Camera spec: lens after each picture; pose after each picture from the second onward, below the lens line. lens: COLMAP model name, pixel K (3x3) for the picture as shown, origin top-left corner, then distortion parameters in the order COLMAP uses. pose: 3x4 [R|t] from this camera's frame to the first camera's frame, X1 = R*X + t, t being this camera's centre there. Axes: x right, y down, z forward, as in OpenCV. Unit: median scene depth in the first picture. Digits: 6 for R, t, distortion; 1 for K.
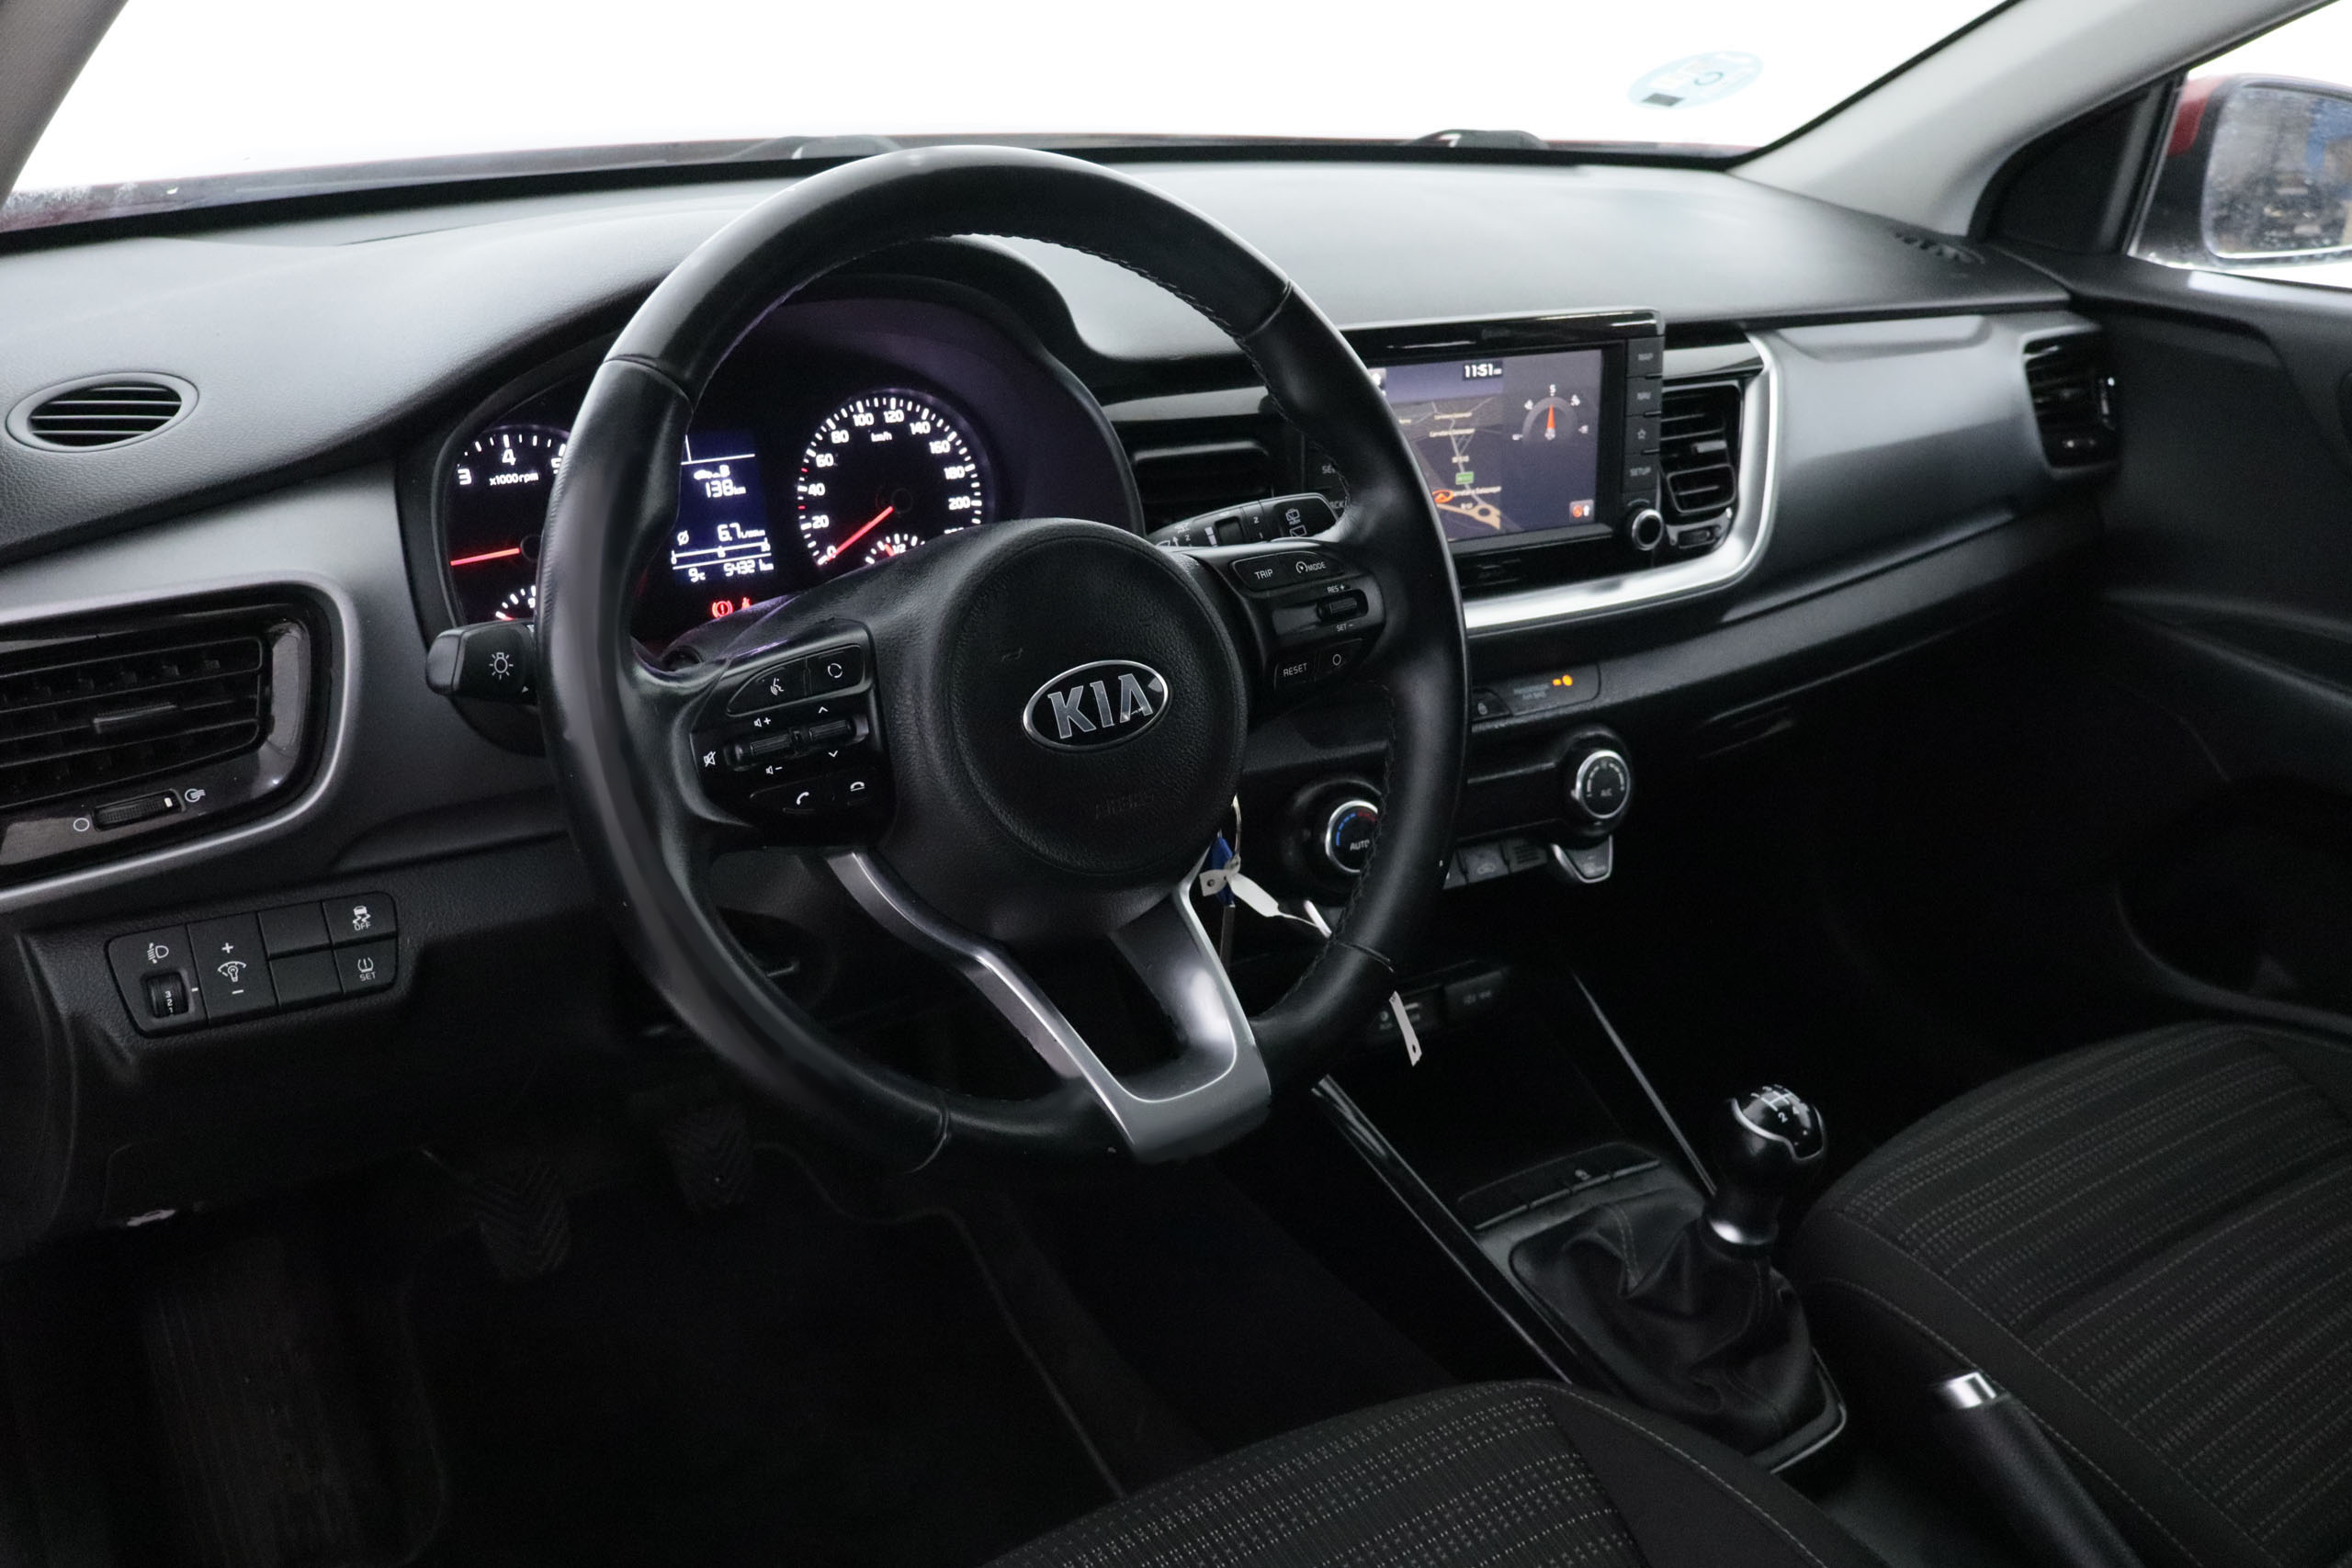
lens RADIAL K [[2088.6, 0, 1158.1], [0, 2088.6, 772.3], [0, 0, 1]] dist [-0.015639, -0.024680]
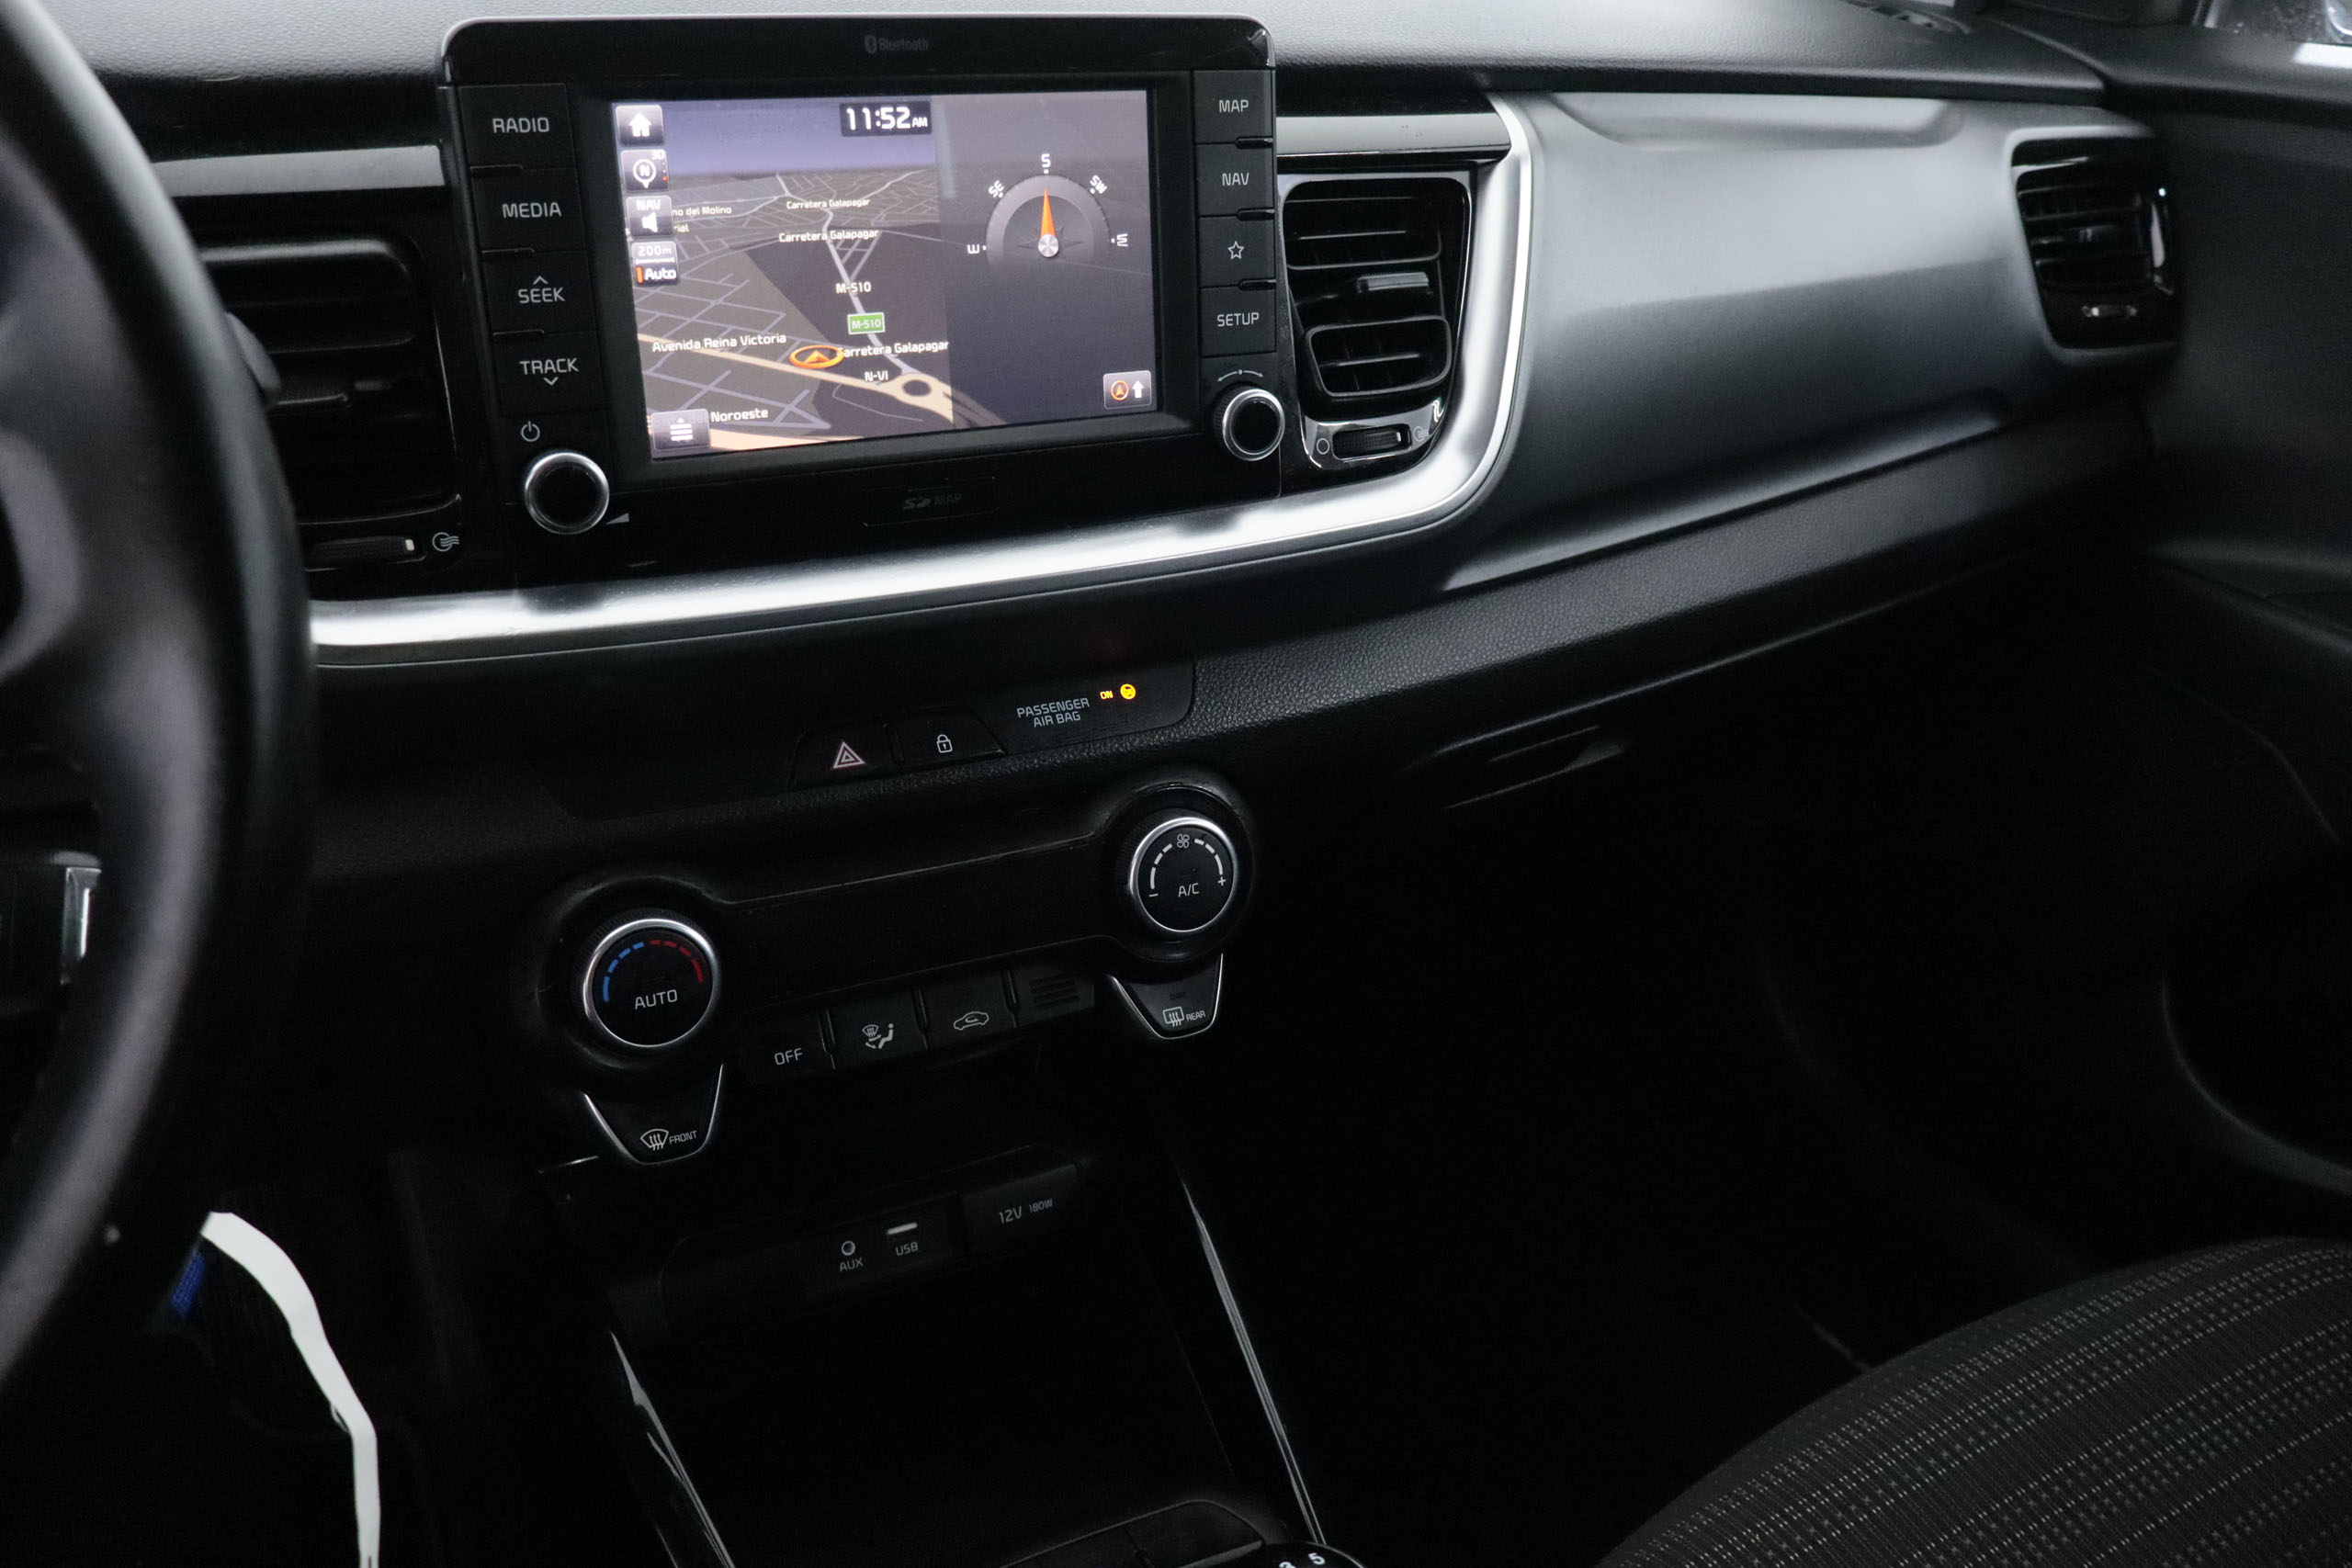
lens RADIAL K [[1978.3, 0, 1167.7], [0, 1978.3, 786.7], [0, 0, 1]] dist [0.001158, -0.014786]
pose [[0.997615, 0.009870, -0.068310, 0.244745], [-0.007839, 0.999521, 0.029939, -0.034311], [0.068572, -0.029332, 0.997215, 0.458181]]
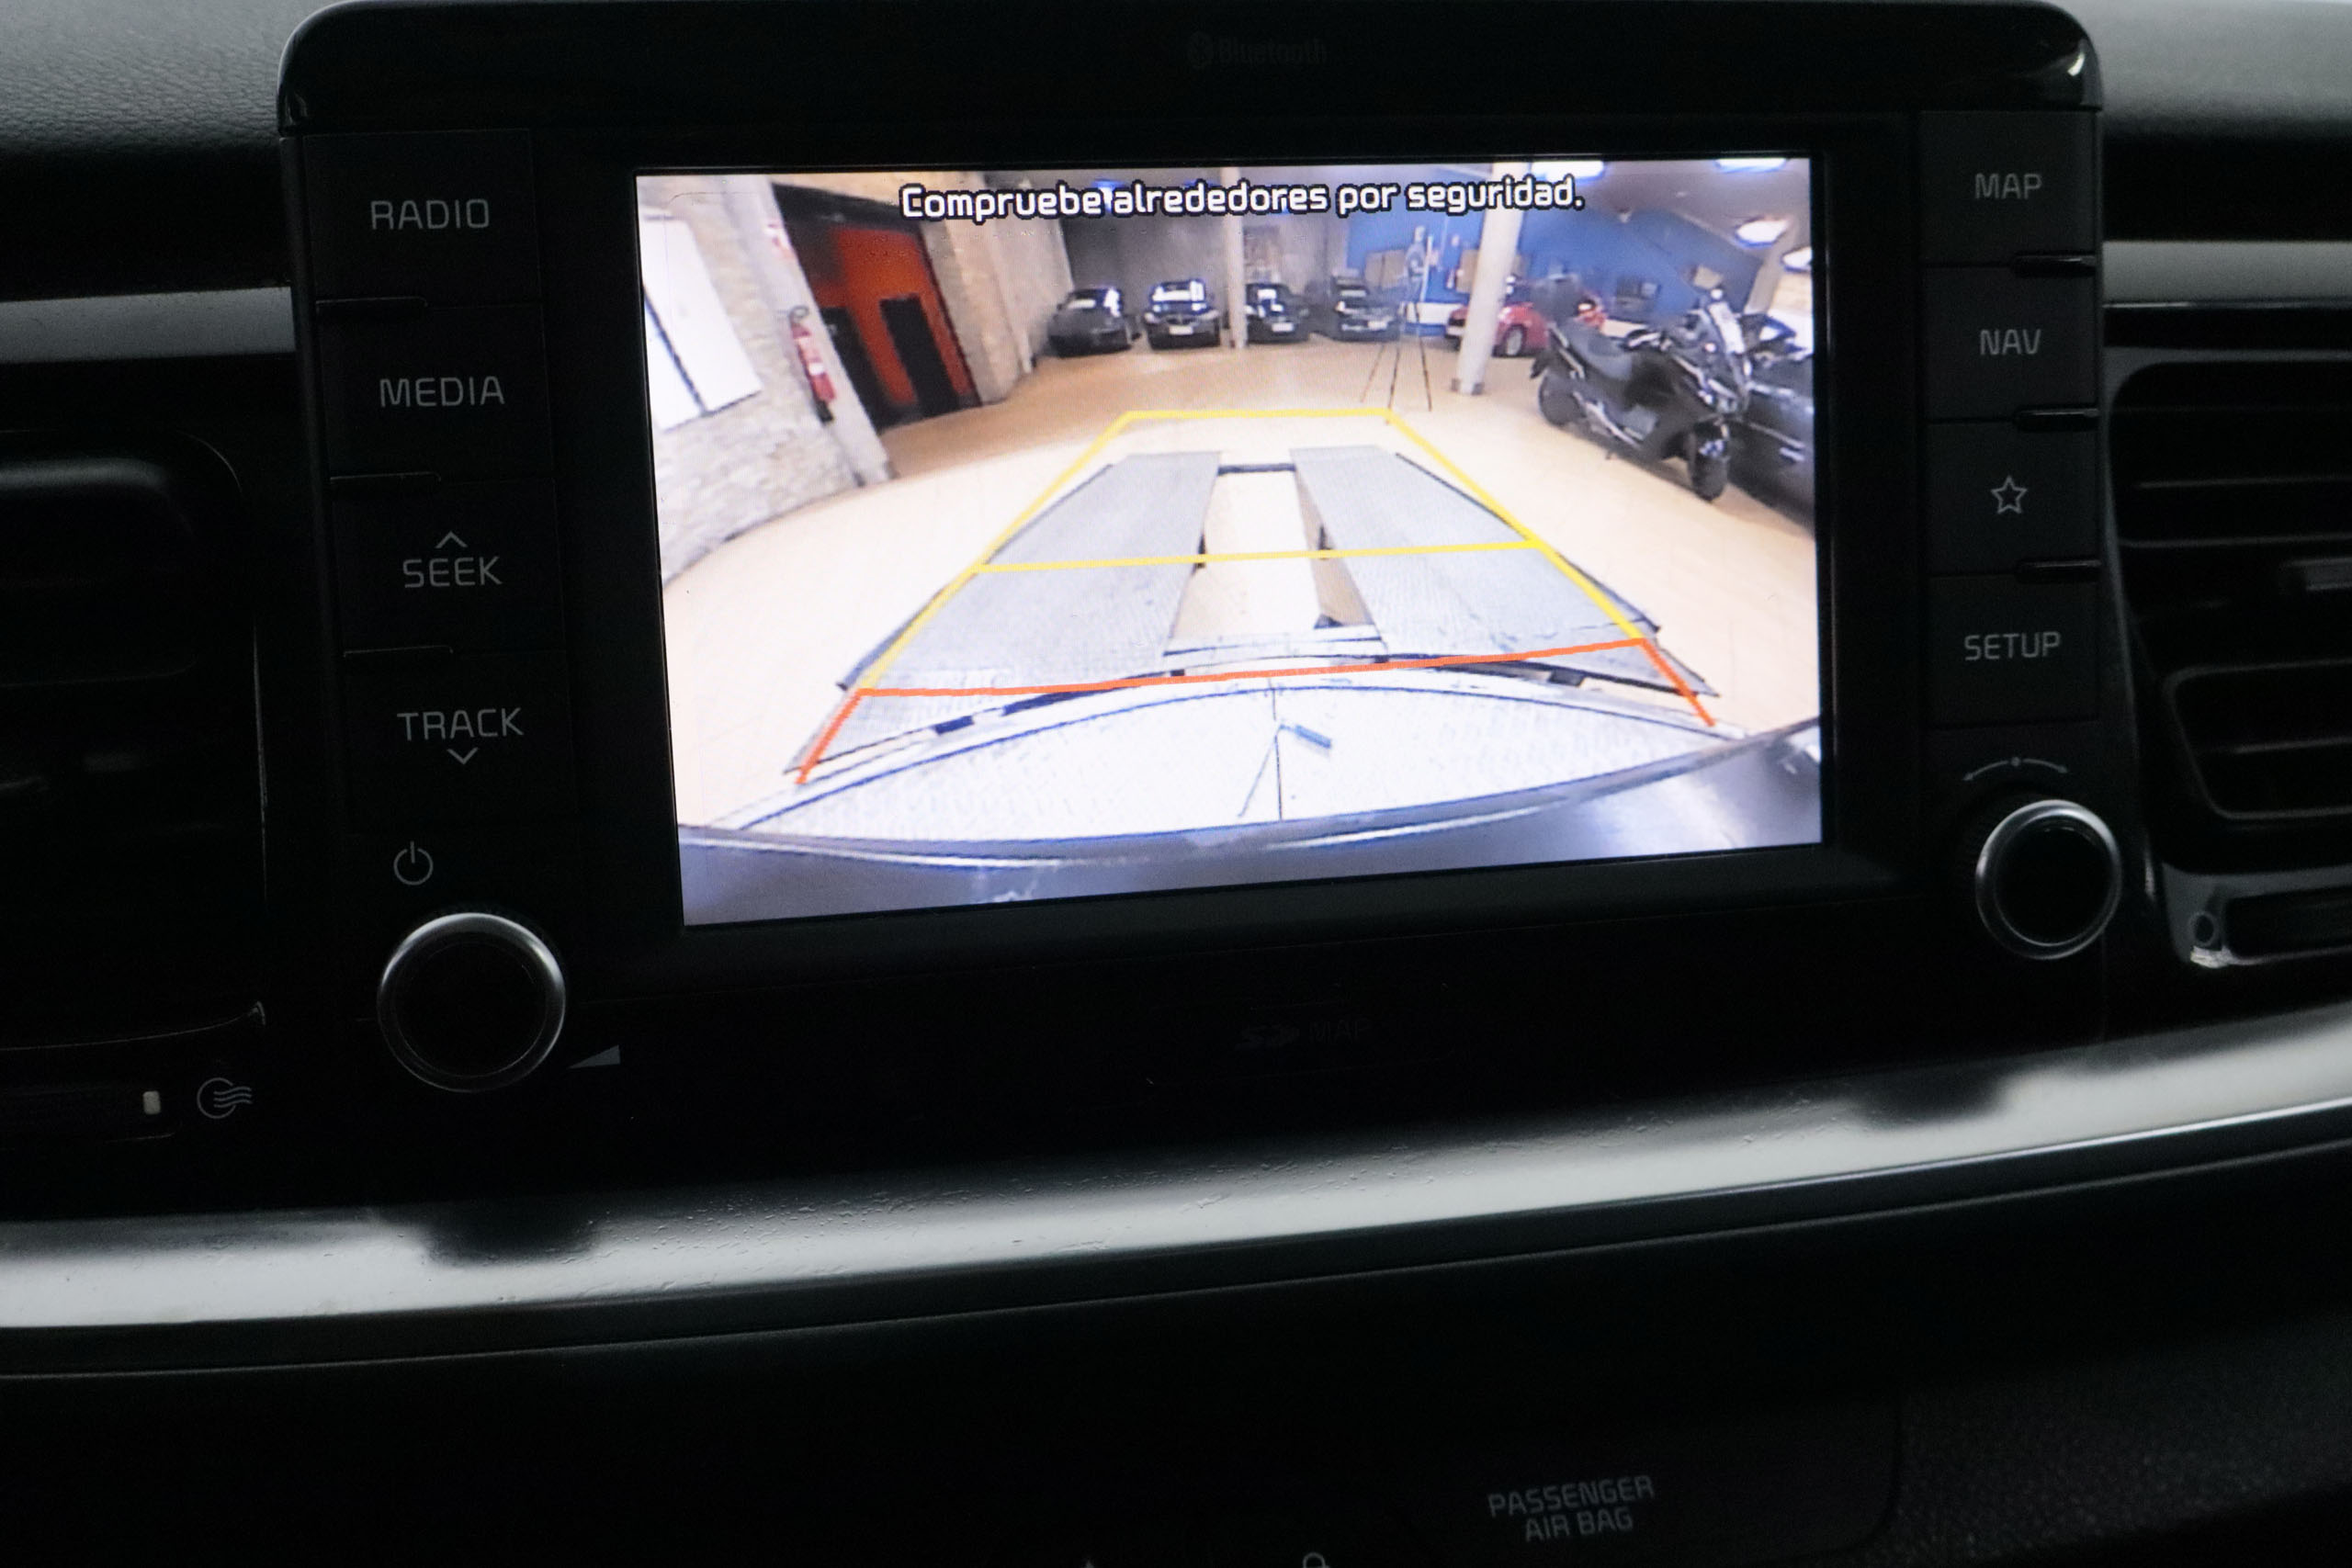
lens RADIAL K [[2558.6, 0, 1166.0], [0, 2558.6, 806.1], [0, 0, 1]] dist [0.009664, 0.000000]
pose [[0.951805, 0.008901, -0.306575, 0.224344], [-0.062164, 0.984430, -0.164417, -0.067469], [0.300338, 0.175551, 0.937539, 0.672190]]
